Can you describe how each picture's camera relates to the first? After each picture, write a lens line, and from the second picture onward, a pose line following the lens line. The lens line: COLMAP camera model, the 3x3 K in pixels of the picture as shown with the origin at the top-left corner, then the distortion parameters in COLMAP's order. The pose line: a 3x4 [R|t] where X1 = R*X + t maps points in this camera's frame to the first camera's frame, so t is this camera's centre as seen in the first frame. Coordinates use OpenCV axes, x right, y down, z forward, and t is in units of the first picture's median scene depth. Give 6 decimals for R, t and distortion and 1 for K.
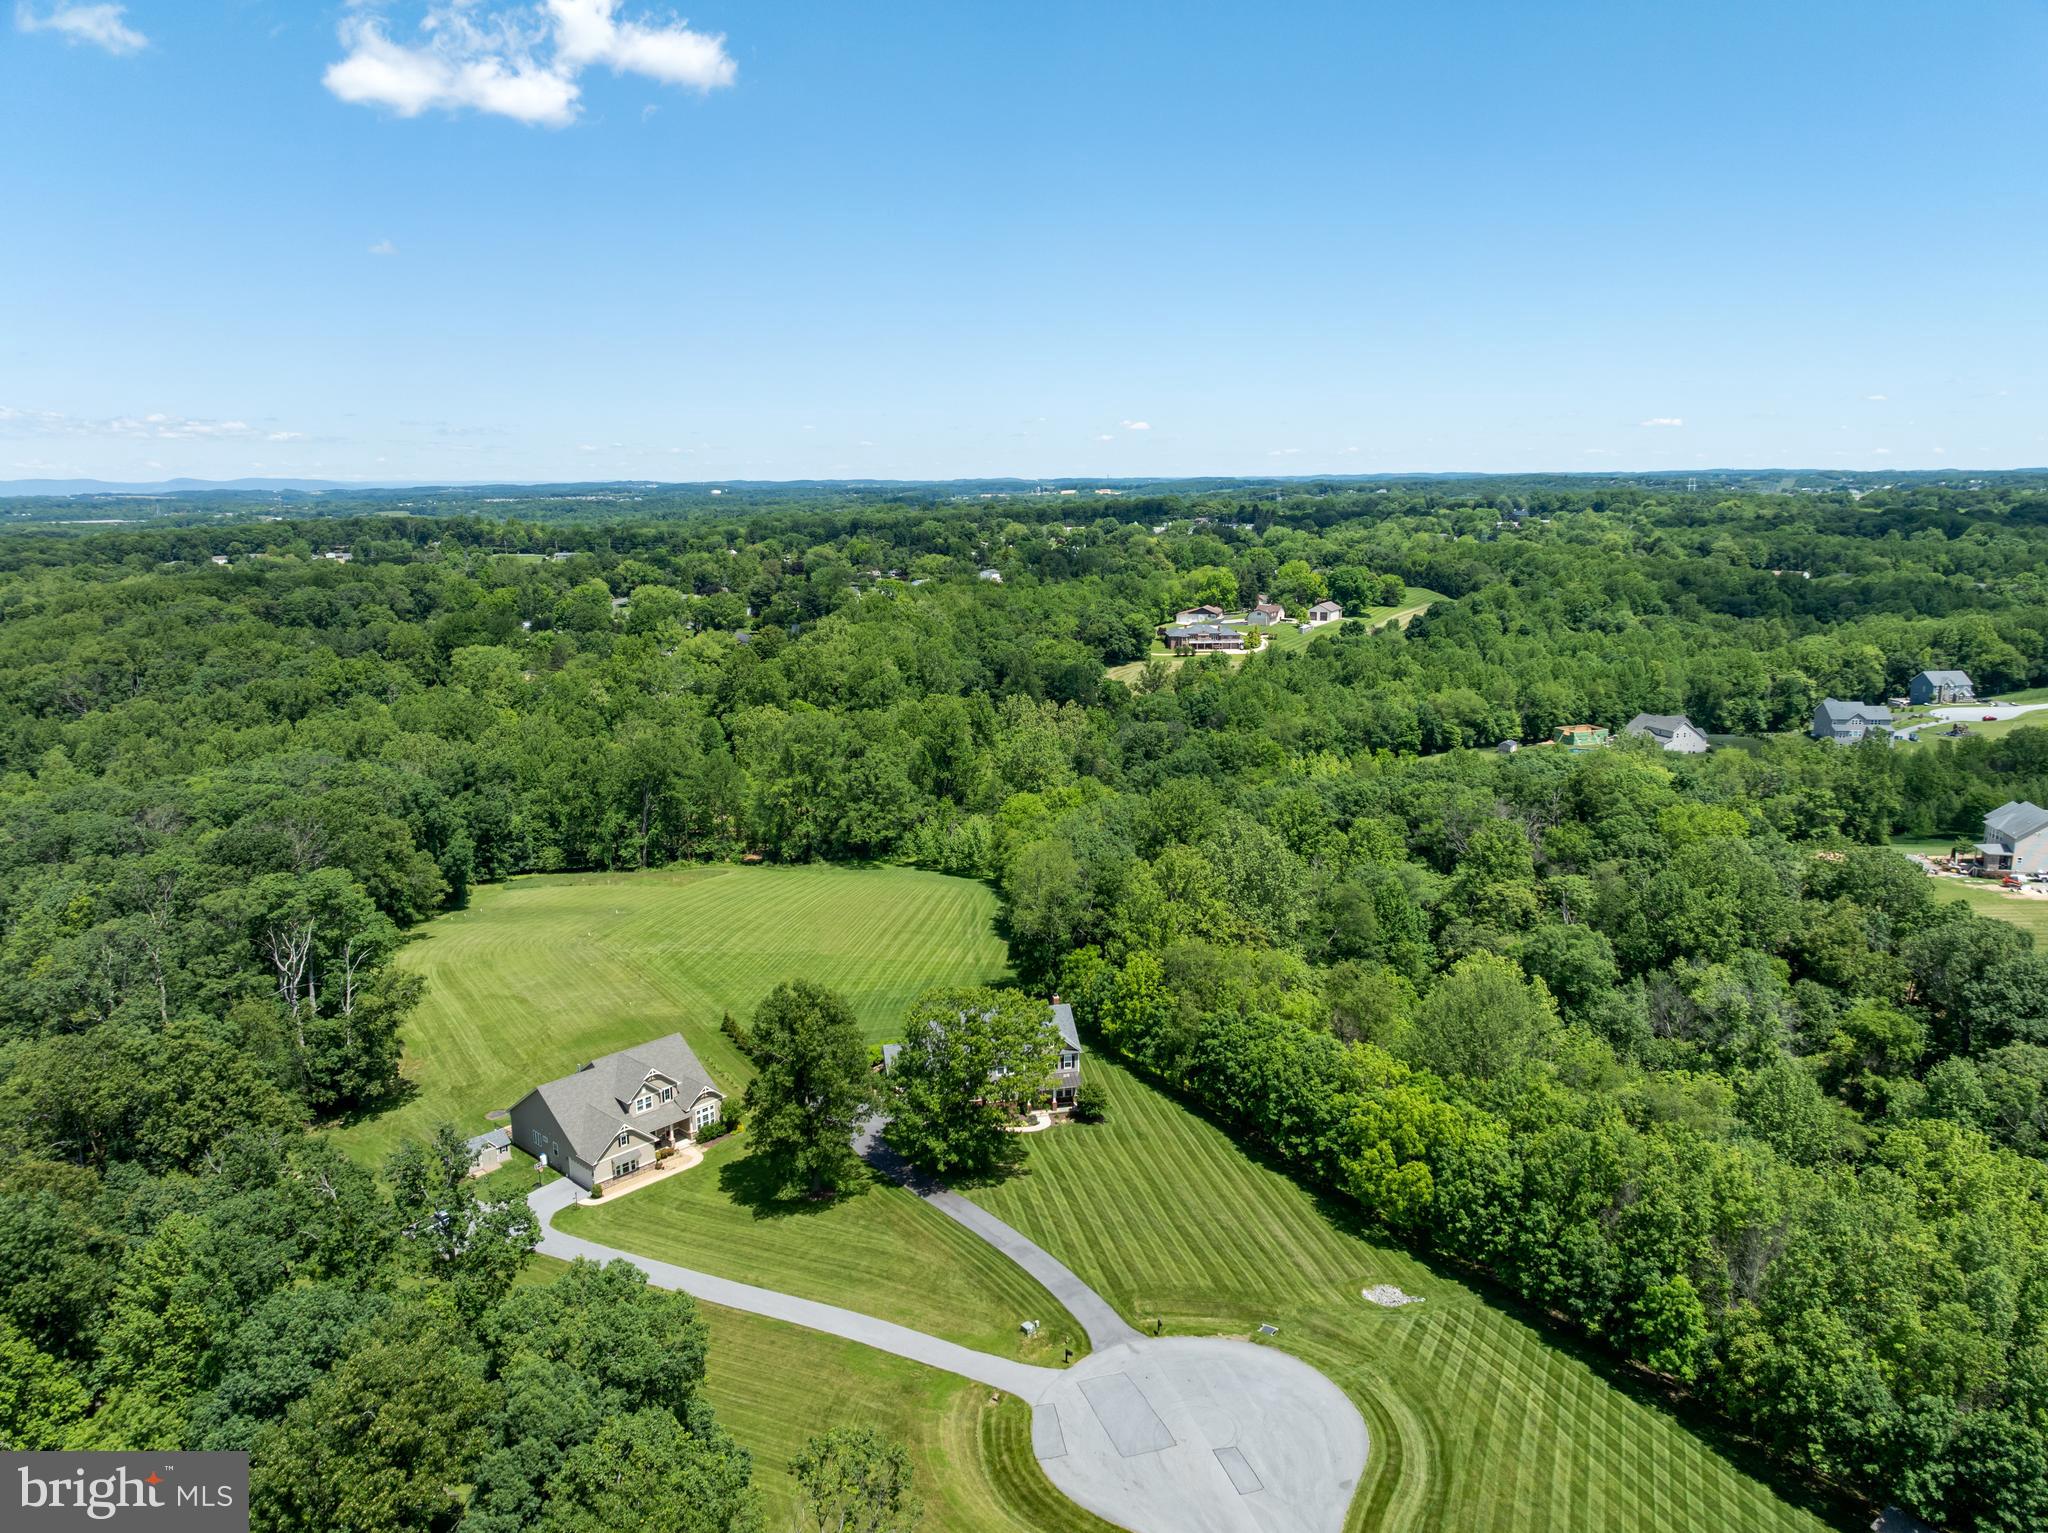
lens RADIAL K [[1442.2, 0, 1031.0], [0, 1442.2, 768.3], [0, 0, 1]] dist [-0.032331, -0.004238]
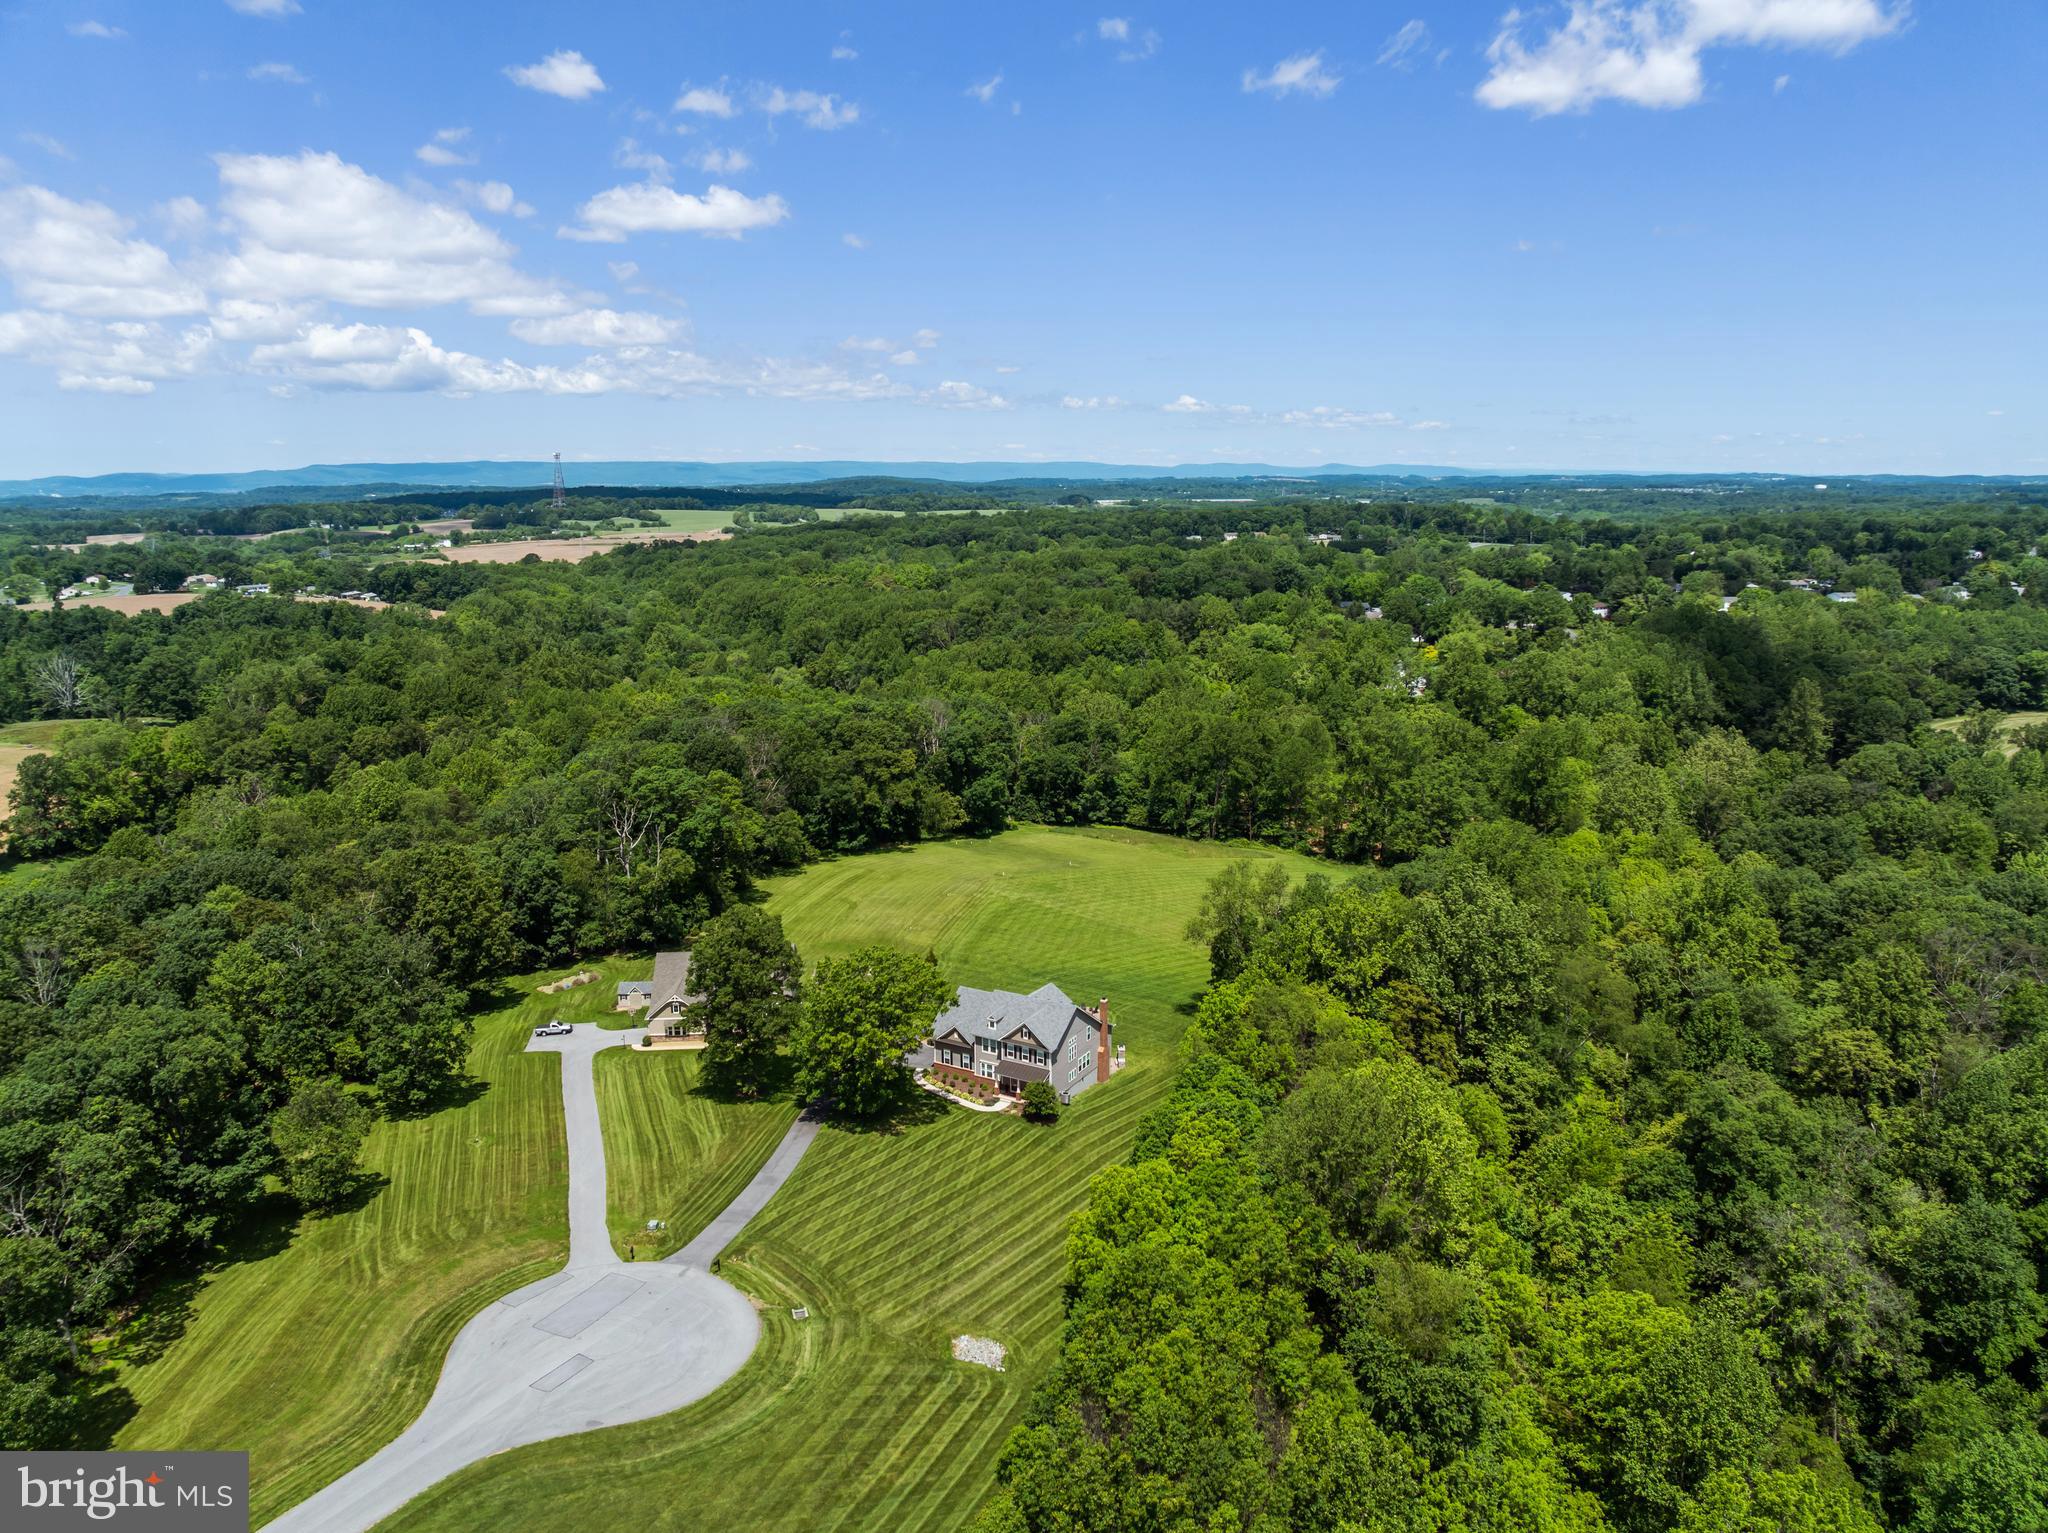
lens RADIAL K [[1442.2, 0, 1031.0], [0, 1442.2, 768.3], [0, 0, 1]] dist [-0.032331, -0.004238]
pose [[0.742137, 0.141188, -0.655209, 0.323759], [-0.136493, 0.988913, 0.058493, -0.026502], [0.656203, 0.046022, 0.753180, 0.115512]]
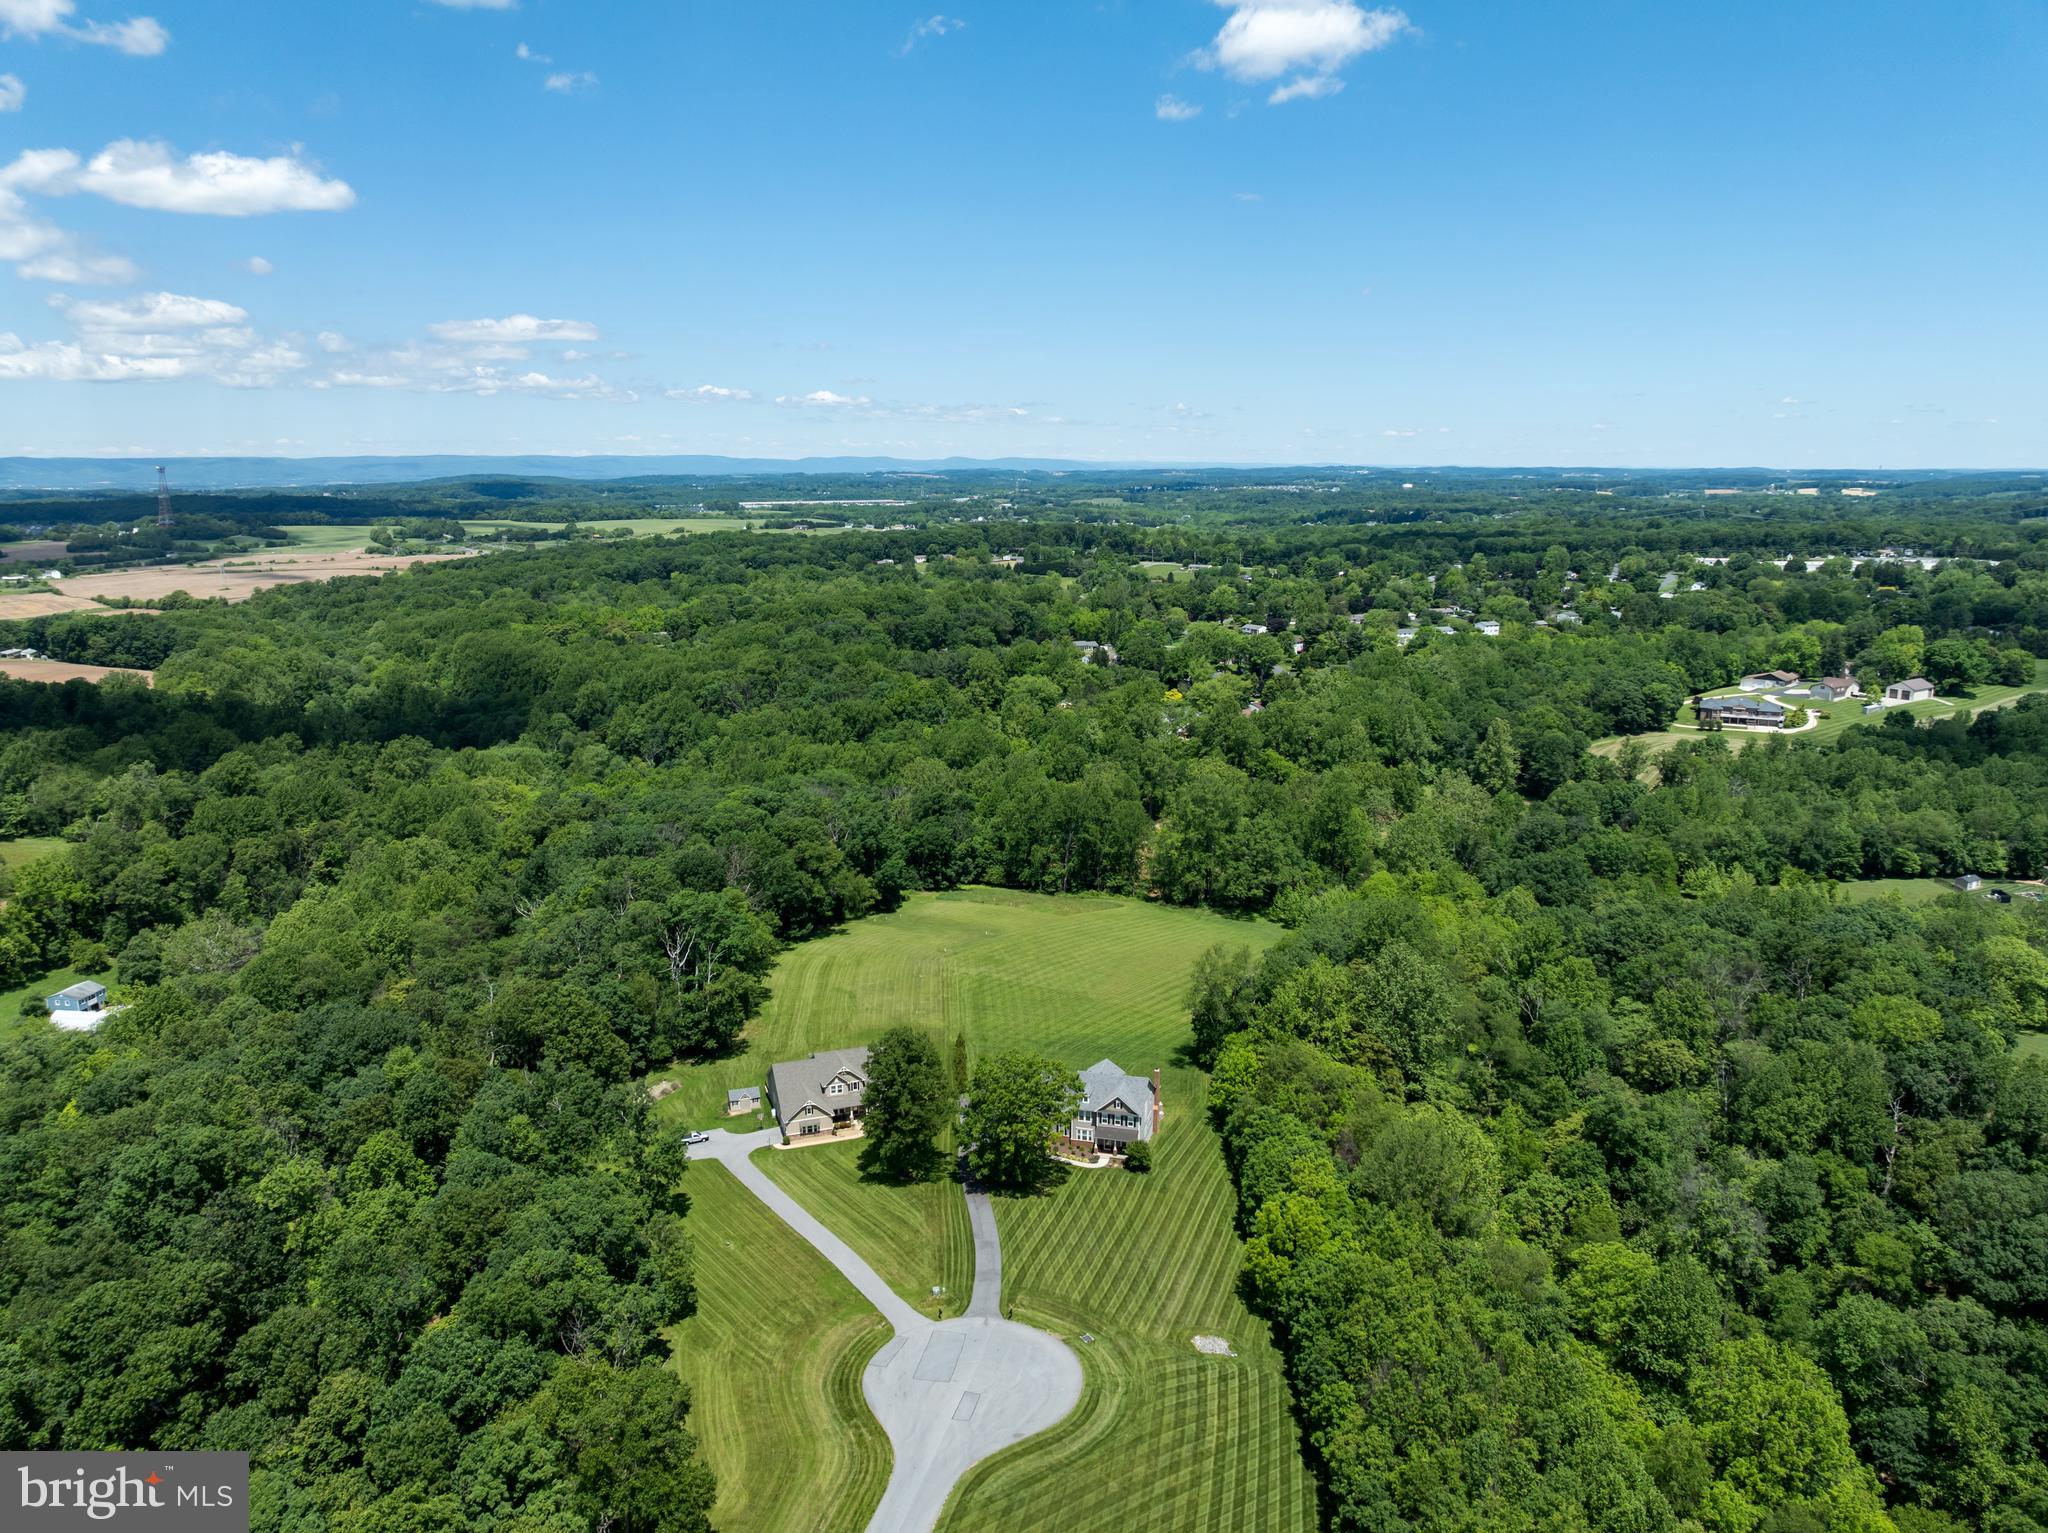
lens RADIAL K [[1440.6, 0, 1033.5], [0, 1440.6, 756.3], [0, 0, 1]] dist [-0.027524, -0.008344]
pose [[0.887831, 0.097832, -0.449650, 0.251245], [-0.096494, 0.994995, 0.025958, -0.076313], [0.449939, 0.020342, 0.892828, -0.108215]]
